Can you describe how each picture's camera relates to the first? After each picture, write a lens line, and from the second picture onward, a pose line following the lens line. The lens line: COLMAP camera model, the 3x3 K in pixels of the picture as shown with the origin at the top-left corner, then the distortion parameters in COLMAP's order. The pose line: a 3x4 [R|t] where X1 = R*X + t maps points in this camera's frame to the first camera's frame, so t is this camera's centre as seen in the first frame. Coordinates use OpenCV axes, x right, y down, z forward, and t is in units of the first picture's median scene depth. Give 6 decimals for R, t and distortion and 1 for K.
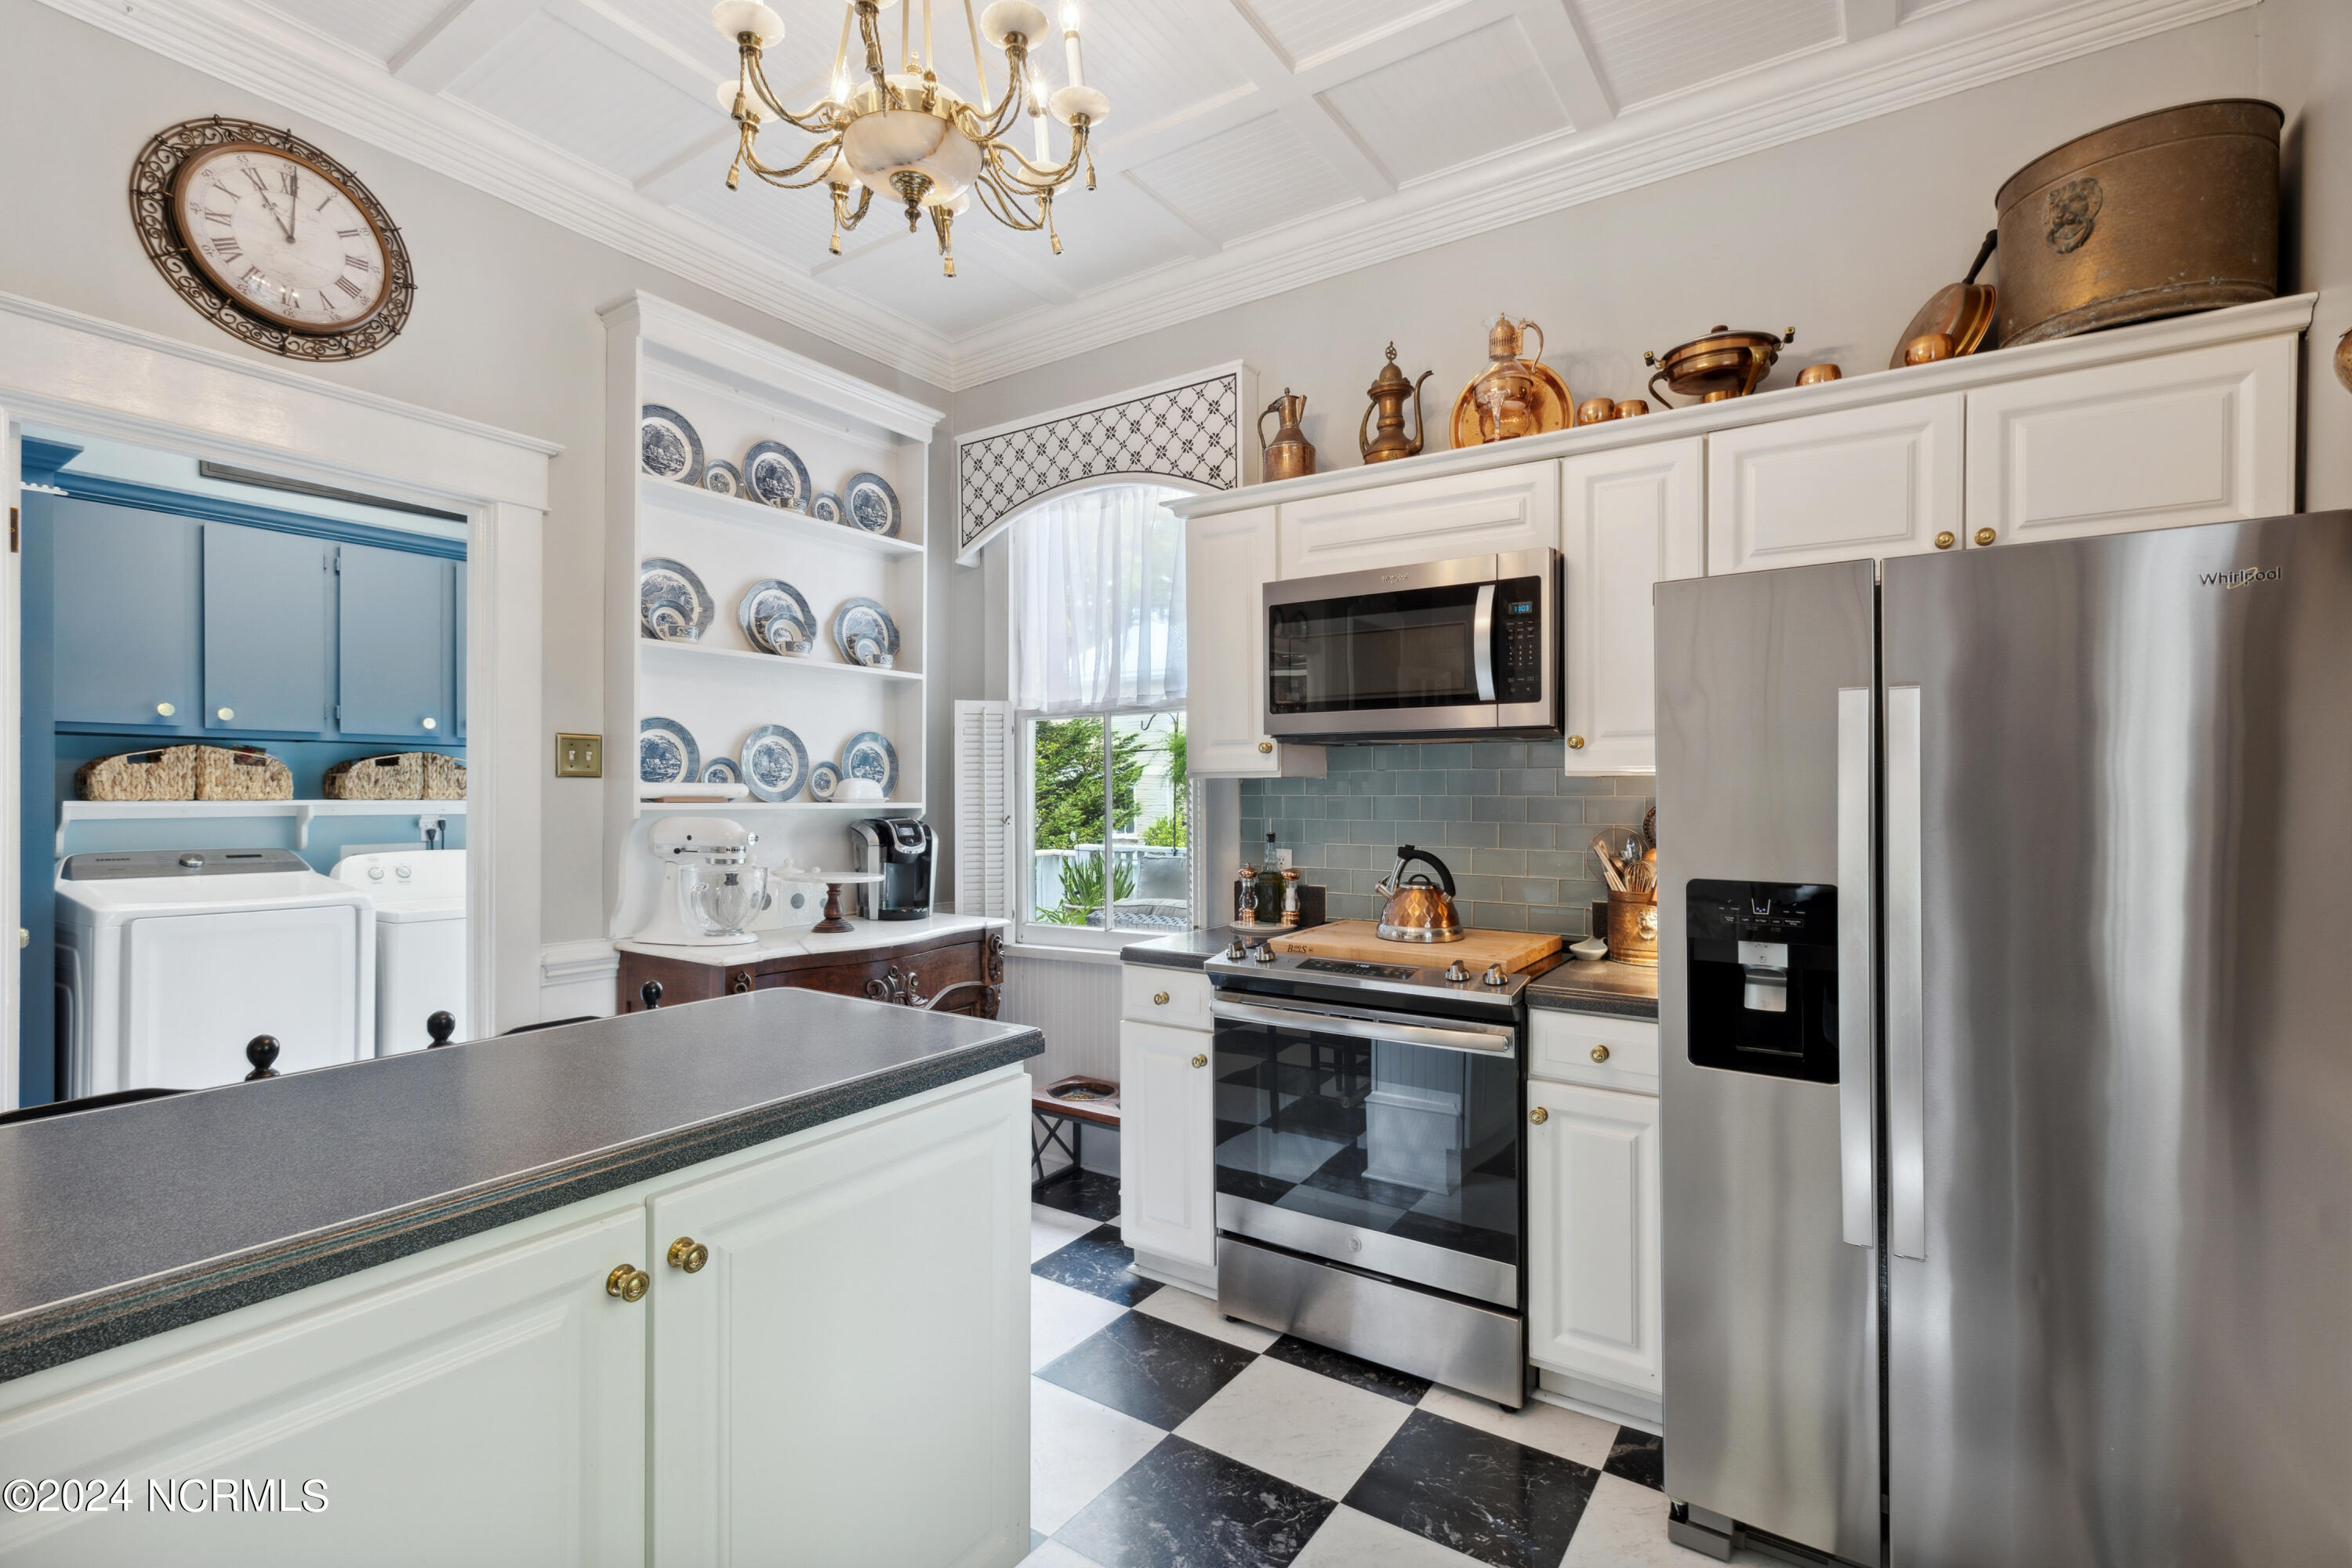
lens RADIAL K [[1065.4, 0, 1169.7], [0, 1065.4, 786.6], [0, 0, 1]] dist [0.000076, -0.000092]
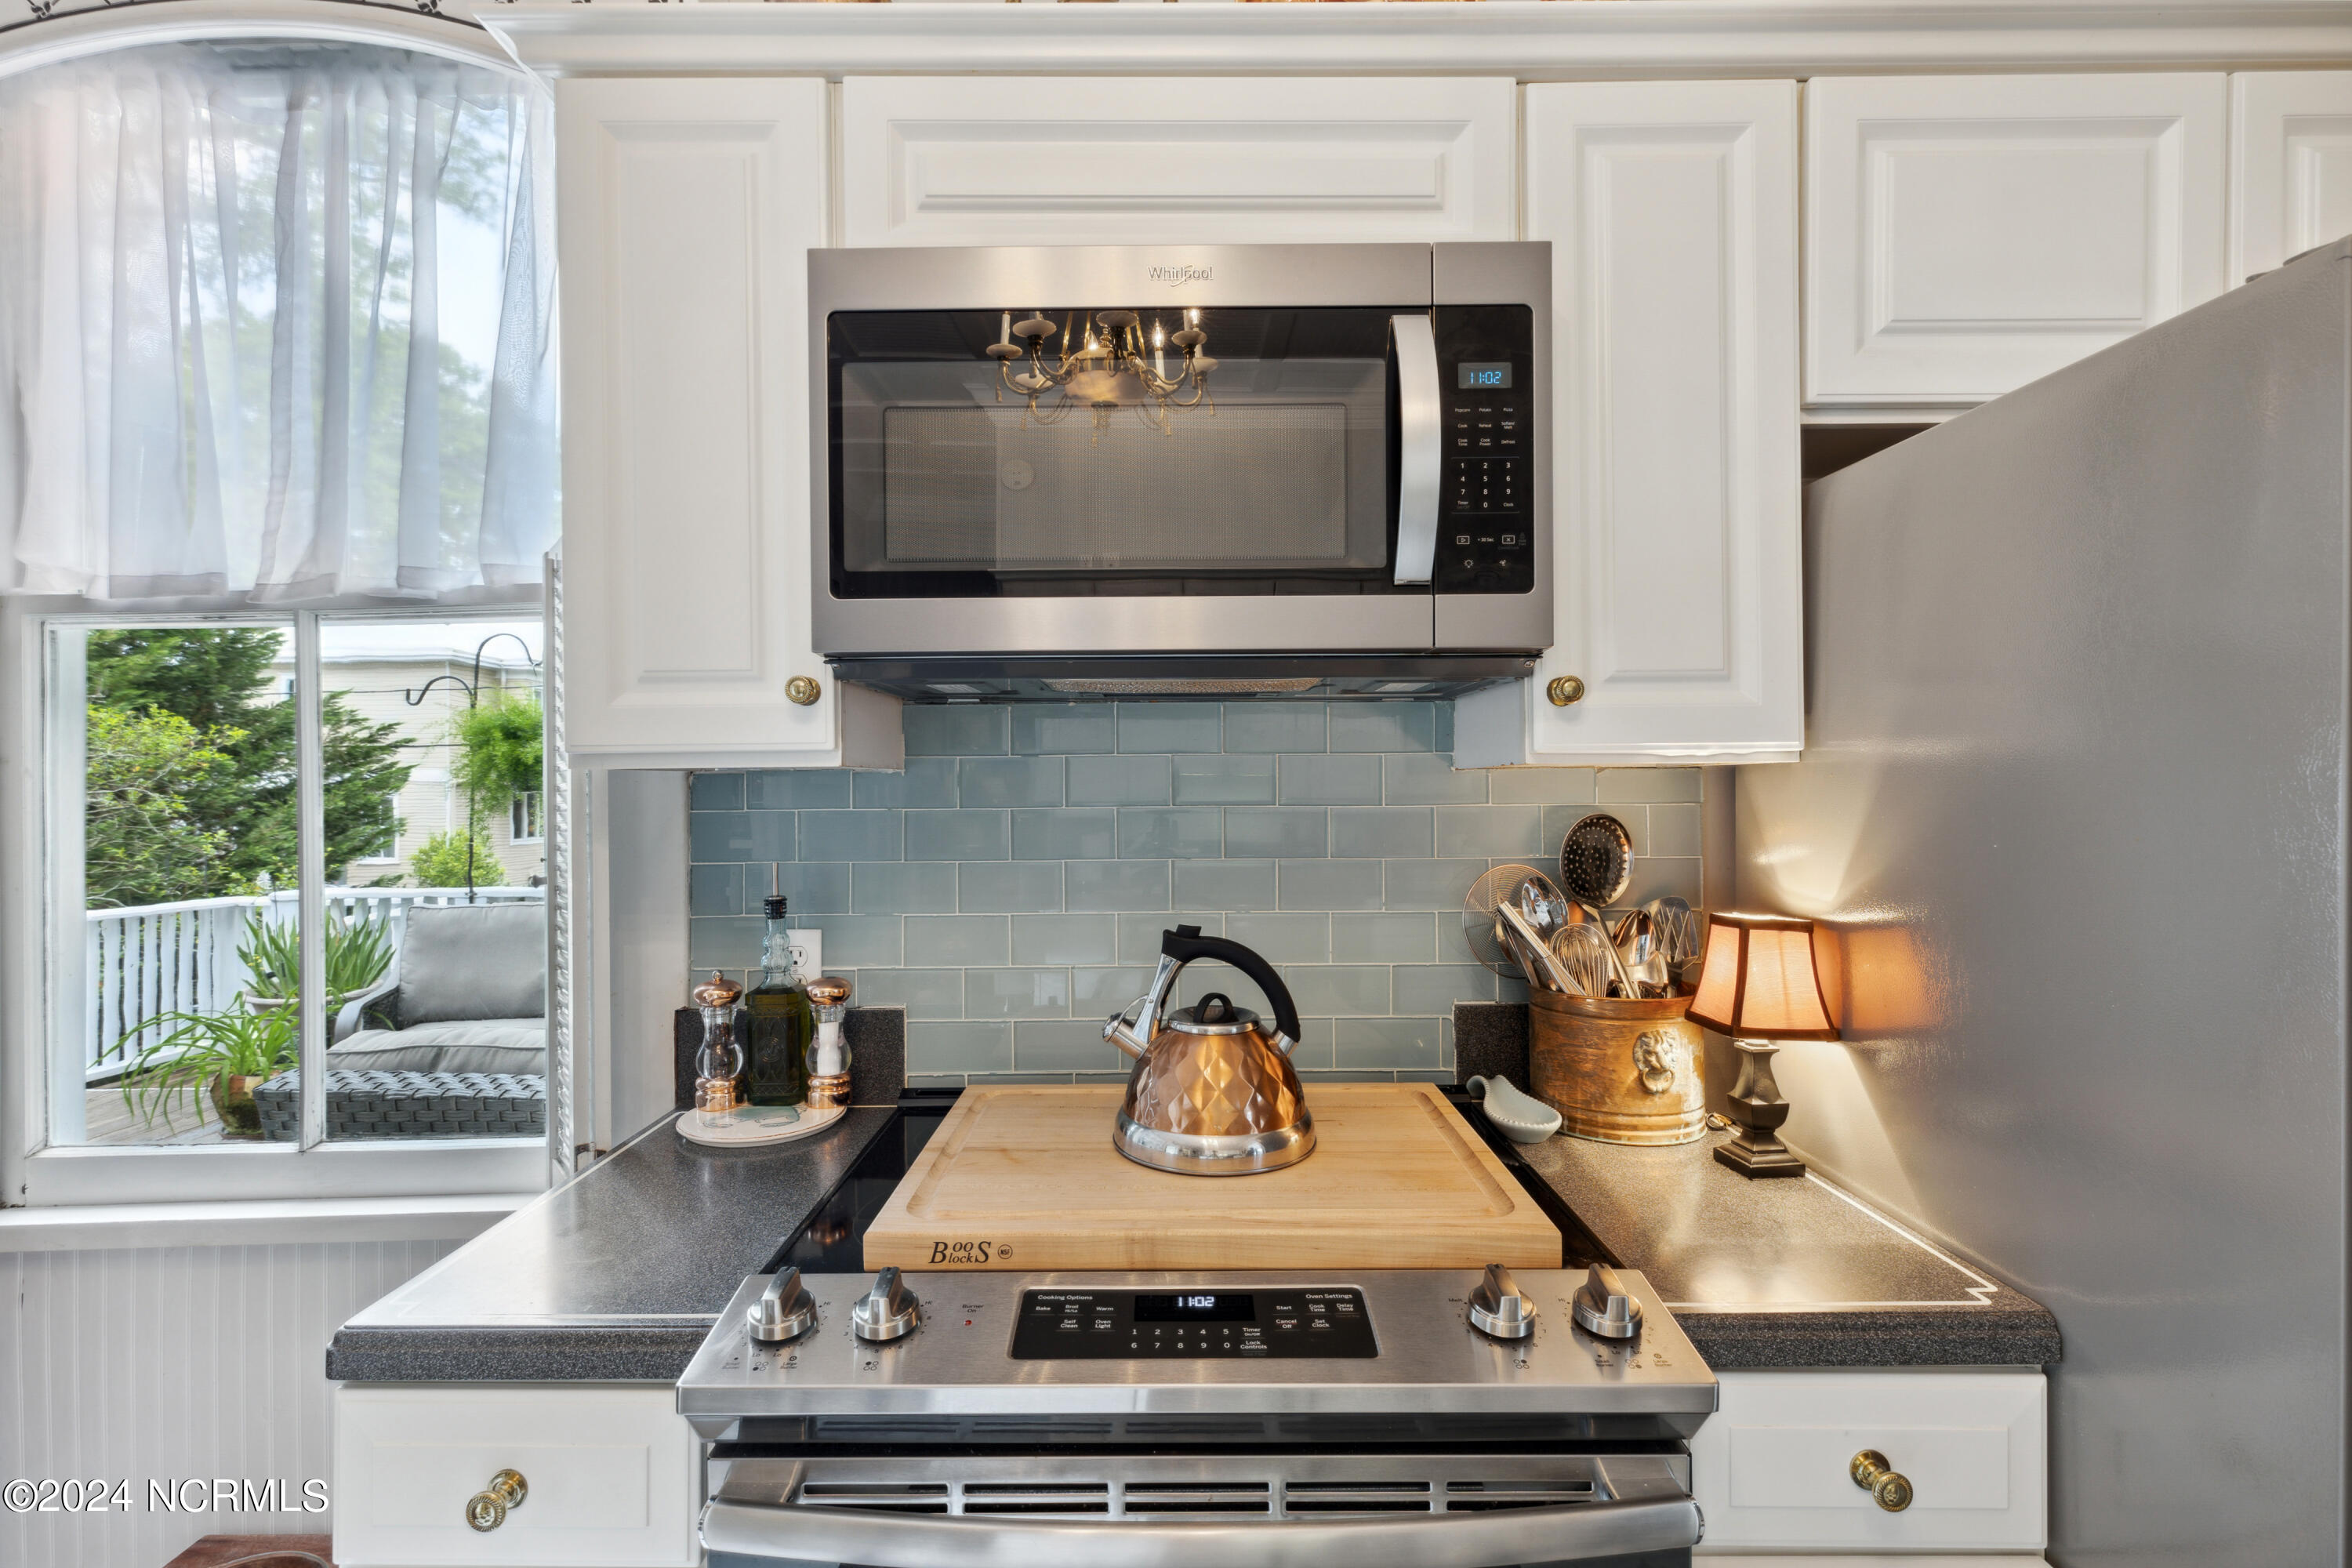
lens RADIAL K [[1065.4, 0, 1169.7], [0, 1065.4, 786.6], [0, 0, 1]] dist [0.000076, -0.000092]
pose [[0.828127, -0.001198, 0.560539, -0.014676], [0.005029, 0.999973, -0.005293, 0.001242], [-0.560517, 0.007202, 0.828111, 0.507279]]
